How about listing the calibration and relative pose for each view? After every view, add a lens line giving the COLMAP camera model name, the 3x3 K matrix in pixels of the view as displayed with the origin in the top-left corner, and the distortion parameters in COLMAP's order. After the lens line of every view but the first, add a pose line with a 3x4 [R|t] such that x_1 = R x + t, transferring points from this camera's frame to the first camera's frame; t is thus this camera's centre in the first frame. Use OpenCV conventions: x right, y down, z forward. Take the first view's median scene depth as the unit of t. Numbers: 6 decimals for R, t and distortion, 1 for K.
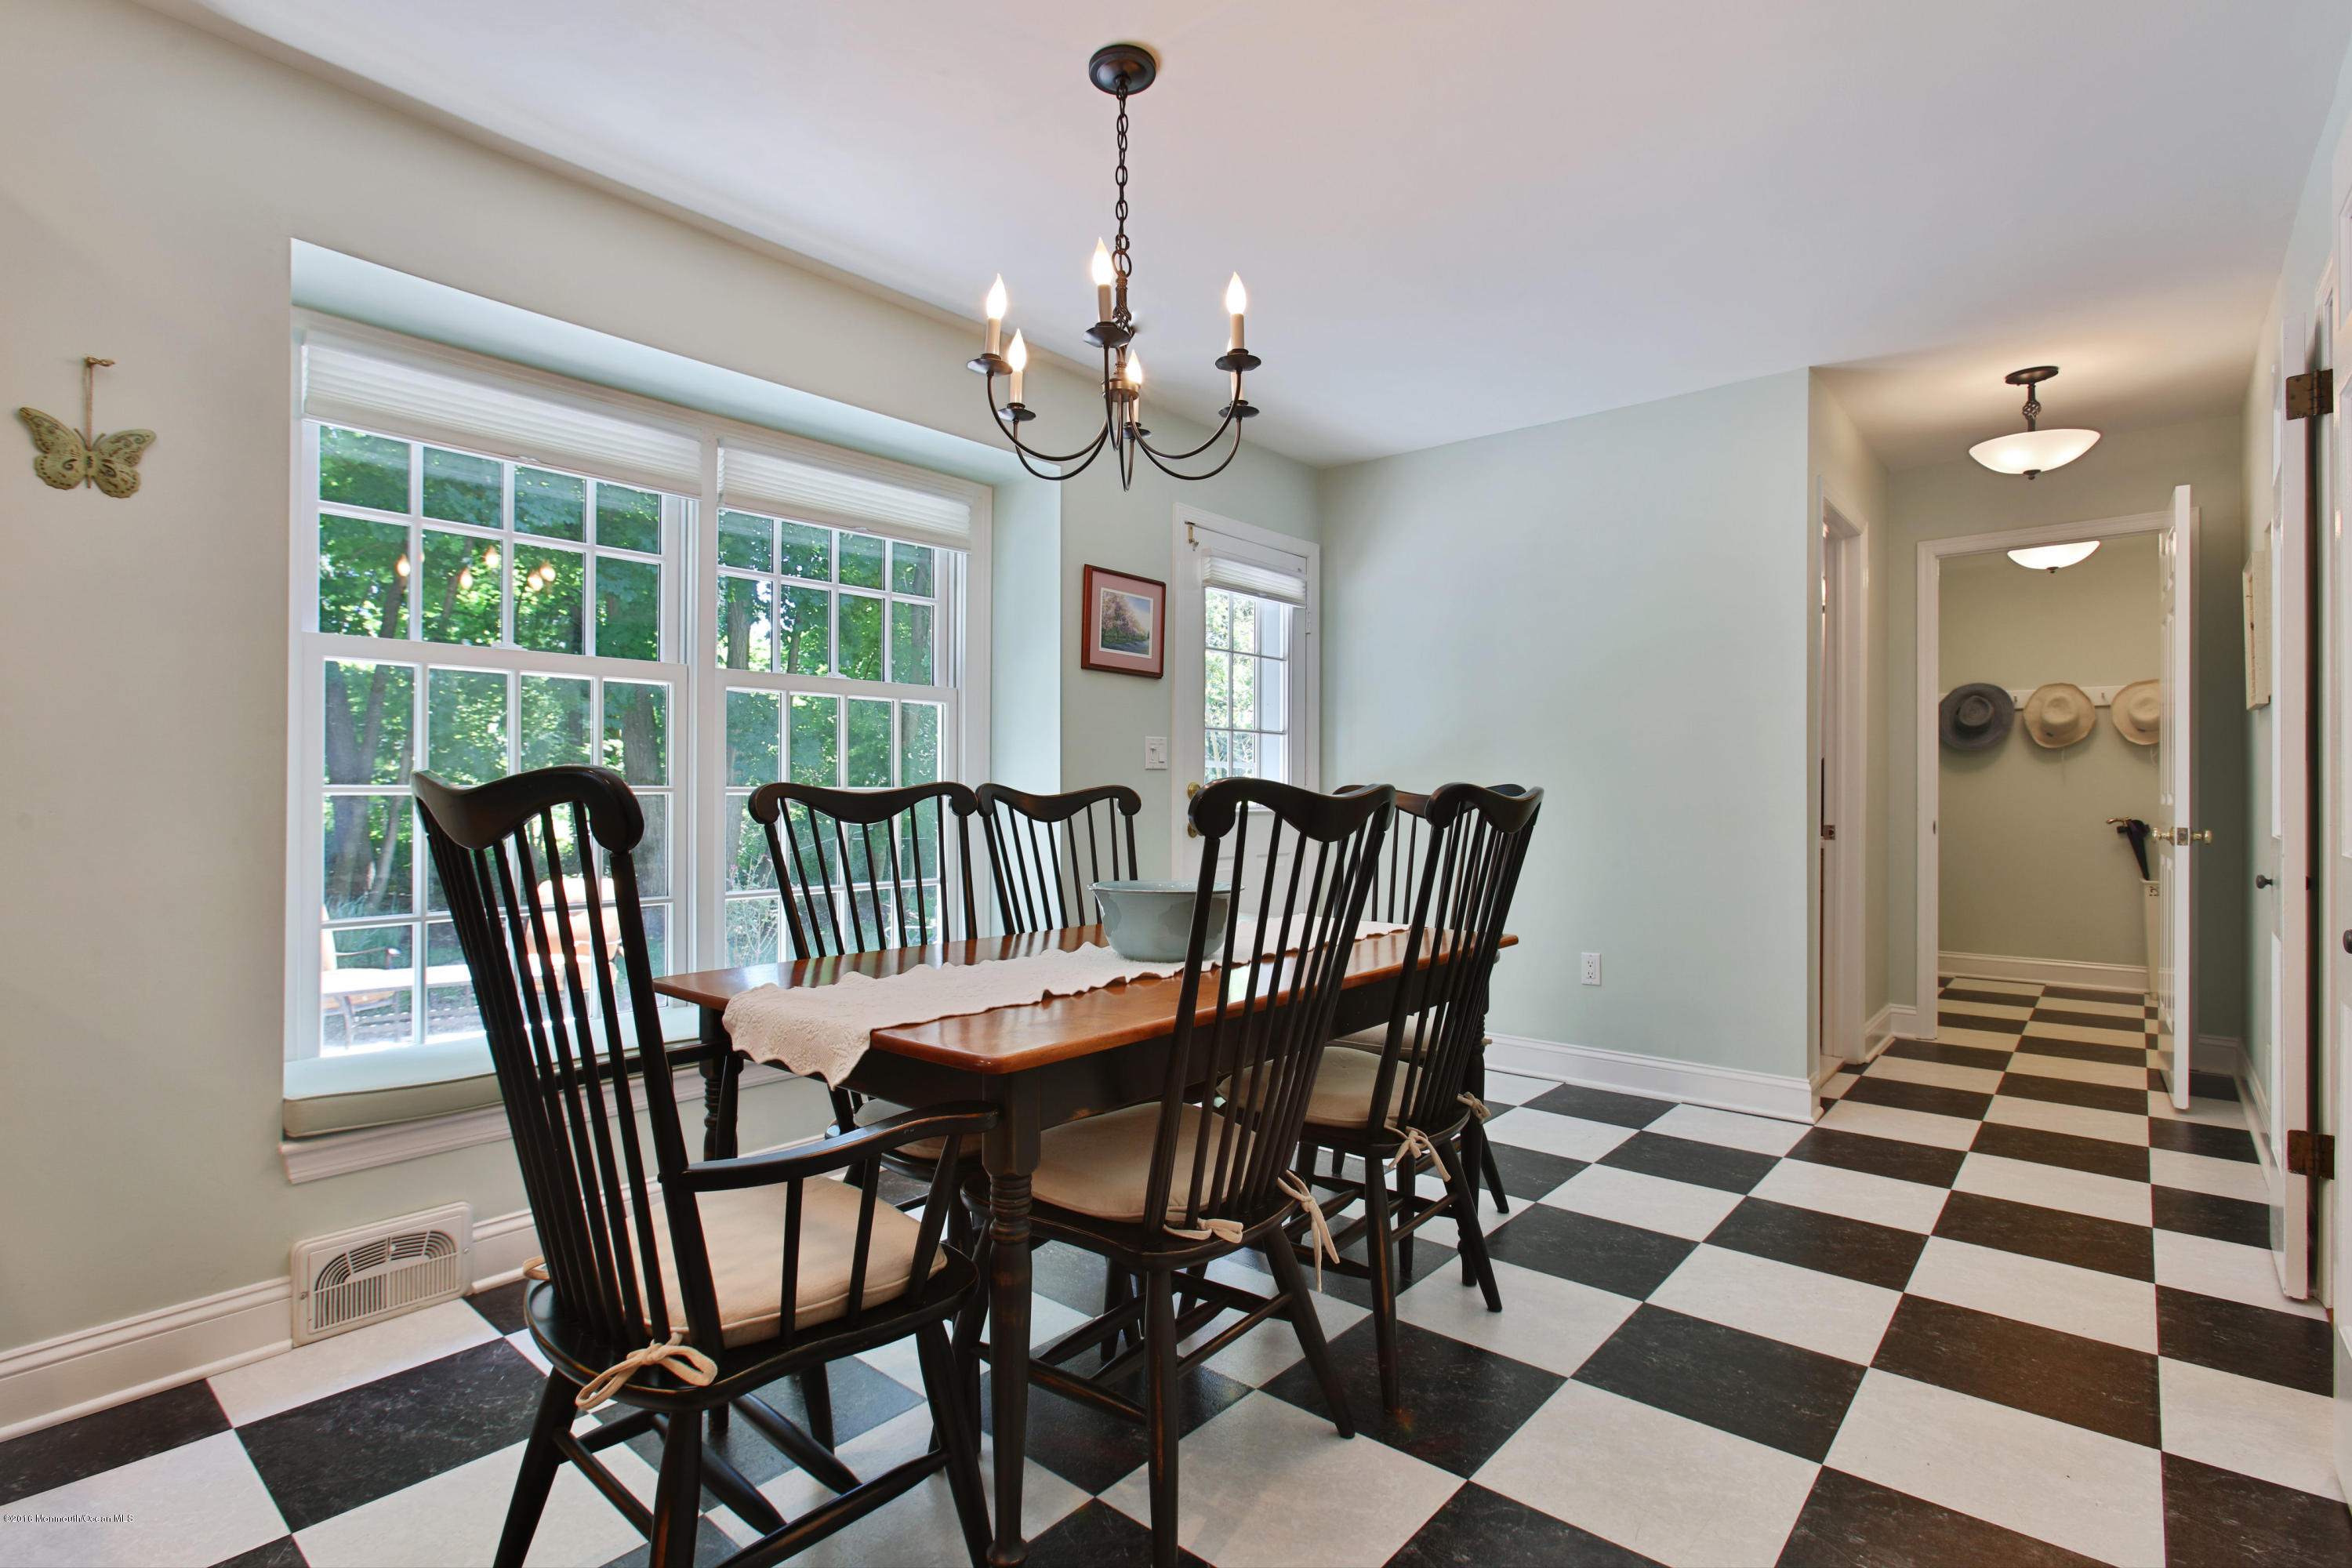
lens RADIAL K [[1125.2, 0, 1176.9], [0, 1125.2, 796.6], [0, 0, 1]] dist [-0.009995, 0.001775]
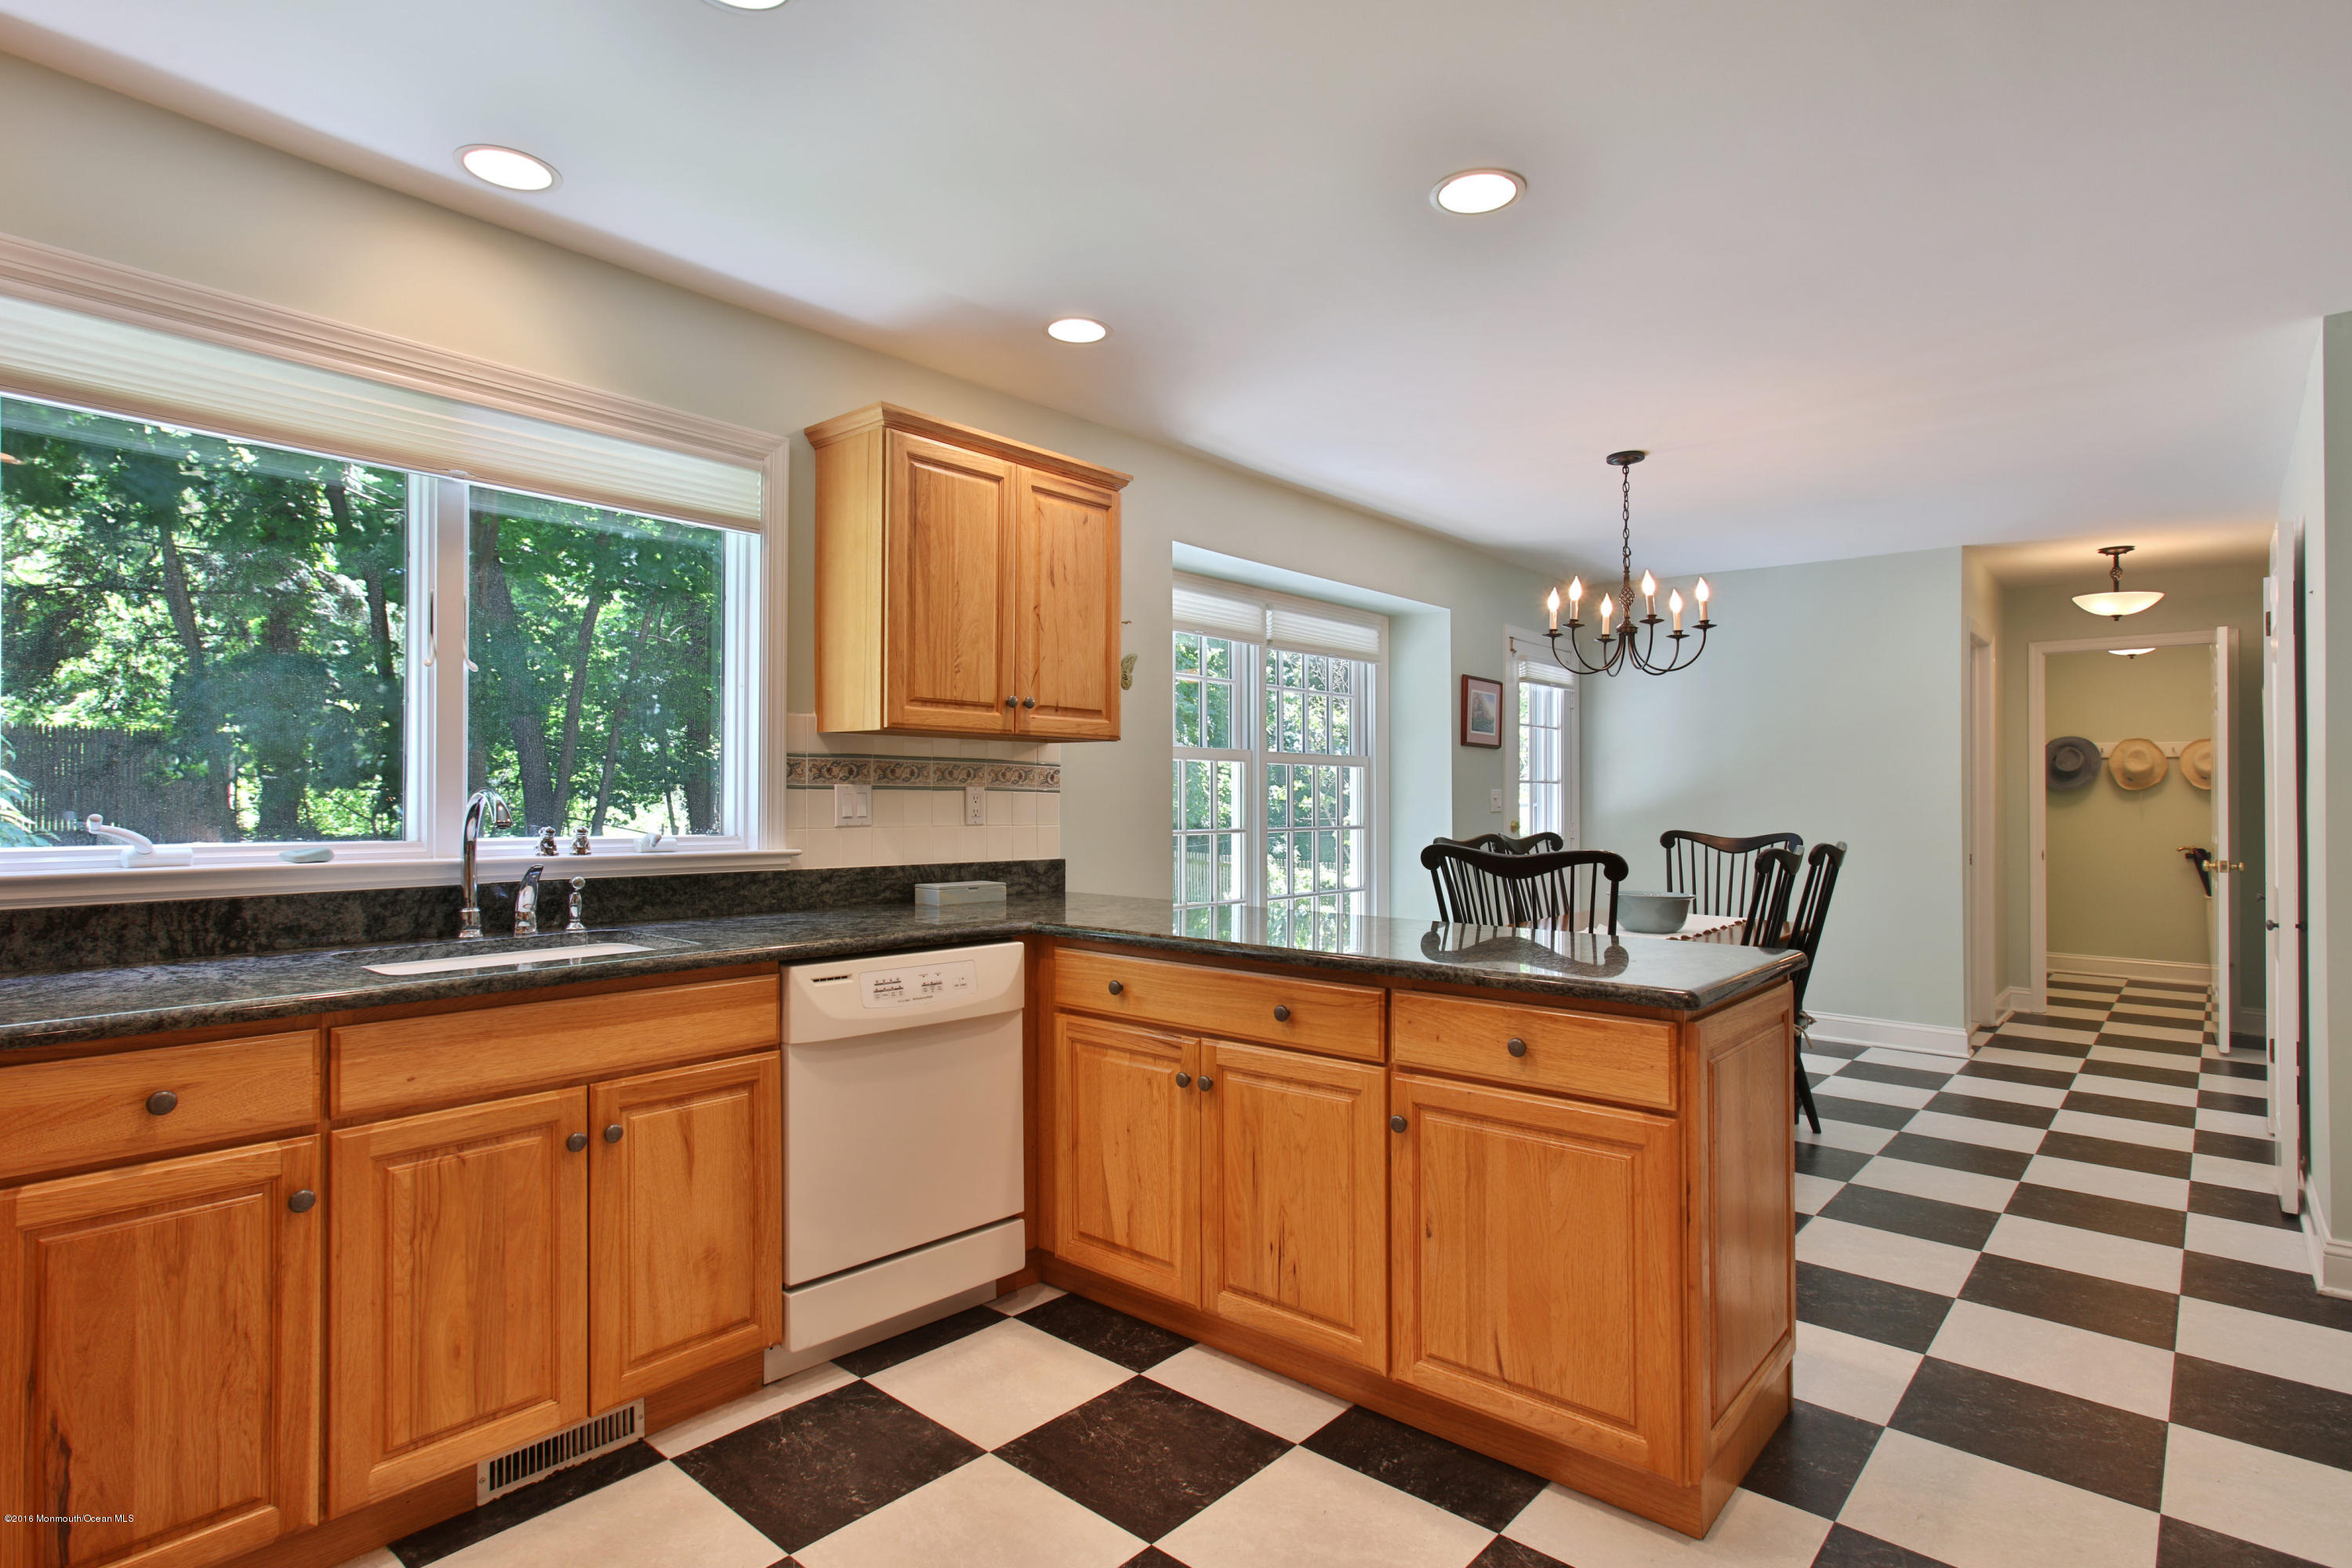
lens RADIAL K [[1190.4, 0, 1172.1], [0, 1190.4, 775.8], [0, 0, 1]] dist [-0.000323, -0.000799]
pose [[0.999836, 0.007574, -0.016450, -0.395911], [-0.007878, 0.999797, -0.018532, -0.037877], [0.016306, 0.018659, 0.999693, -0.510747]]
